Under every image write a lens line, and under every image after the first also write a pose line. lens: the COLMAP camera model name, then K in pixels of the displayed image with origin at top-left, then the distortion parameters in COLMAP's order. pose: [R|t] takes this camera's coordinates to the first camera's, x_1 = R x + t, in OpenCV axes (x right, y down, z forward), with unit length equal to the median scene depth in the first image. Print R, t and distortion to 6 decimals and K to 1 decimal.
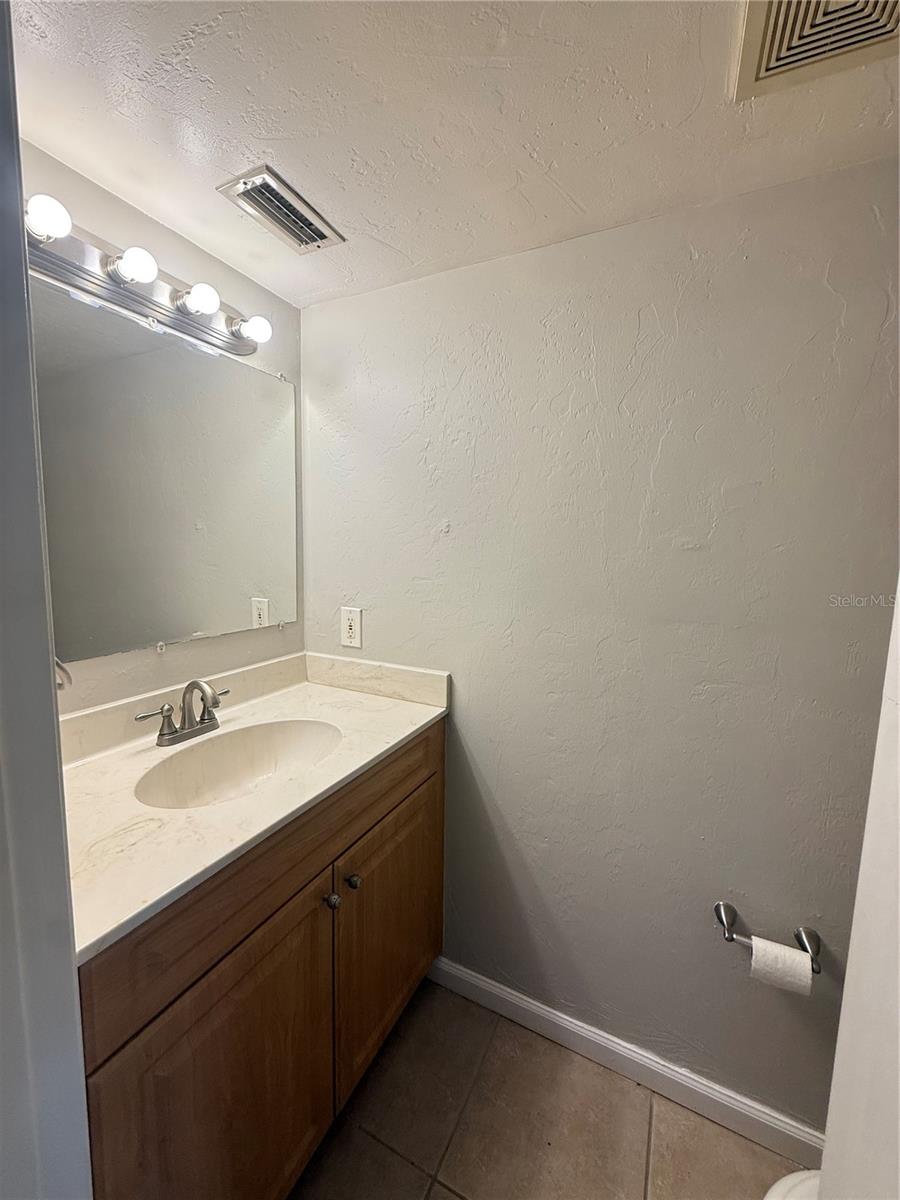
lens RADIAL K [[478.8, 0, 450.6], [0, 478.8, 596.1], [0, 0, 1]] dist [0.001179, 0.000140]
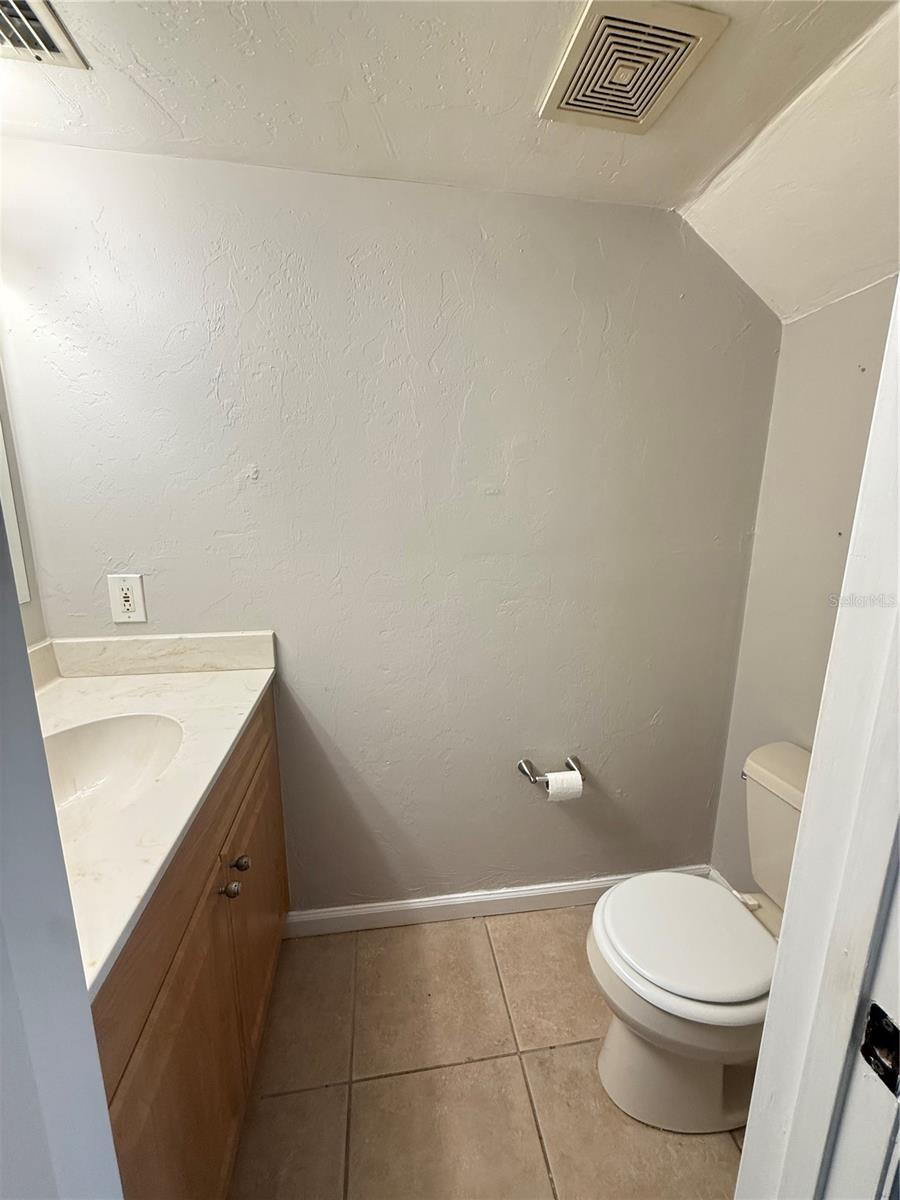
lens RADIAL K [[478.8, 0, 450.6], [0, 478.8, 596.1], [0, 0, 1]] dist [0.001179, 0.000140]
pose [[0.817893, -0.131201, 0.560212, -0.249692], [0.072053, 0.989345, 0.126510, -0.002052], [-0.570841, -0.063107, 0.818632, 0.036076]]
